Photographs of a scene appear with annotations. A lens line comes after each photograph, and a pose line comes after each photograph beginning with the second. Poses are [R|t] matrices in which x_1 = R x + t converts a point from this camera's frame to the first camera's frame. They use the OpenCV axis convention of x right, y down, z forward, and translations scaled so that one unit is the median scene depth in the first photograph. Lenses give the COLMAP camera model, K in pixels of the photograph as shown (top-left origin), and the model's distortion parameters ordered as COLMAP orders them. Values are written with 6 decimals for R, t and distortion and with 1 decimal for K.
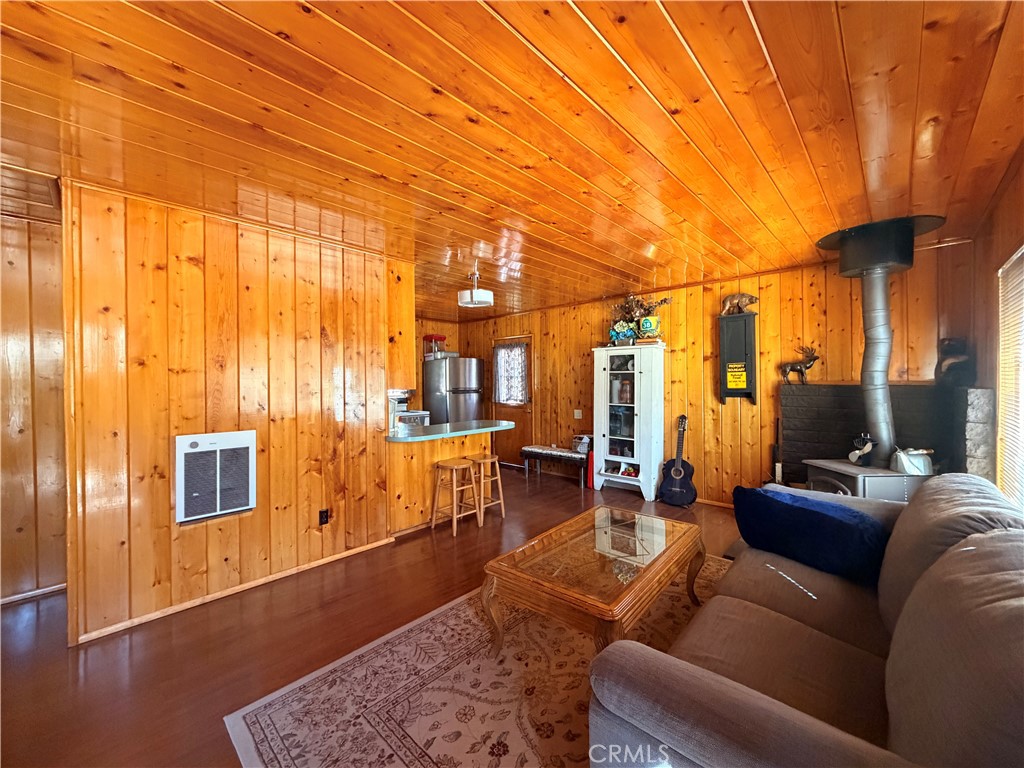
lens RADIAL K [[407.3, 0, 512.1], [0, 407.3, 380.6], [0, 0, 1]] dist [-0.000236, -0.000087]
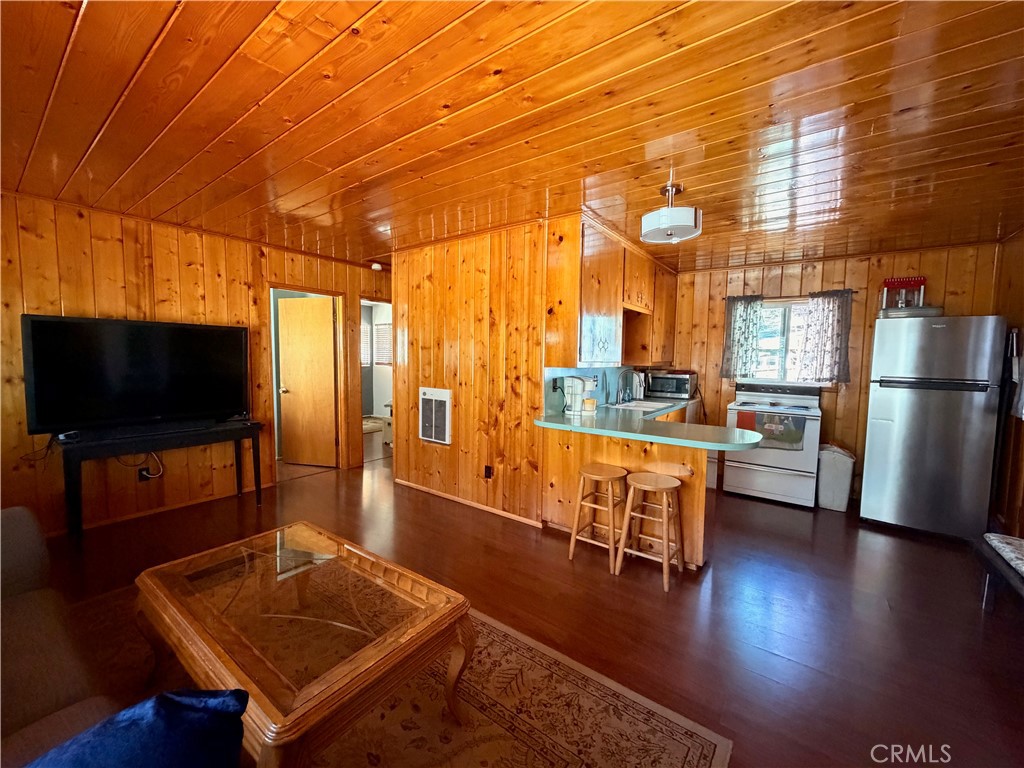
lens RADIAL K [[407.3, 0, 509.7], [0, 407.3, 384.8], [0, 0, 1]] dist [-0.000236, -0.000087]
pose [[0.107247, 0.080400, -0.990976, 0.640216], [-0.017891, 0.996720, 0.078929, -0.008486], [0.994071, 0.009265, 0.108334, 0.868232]]
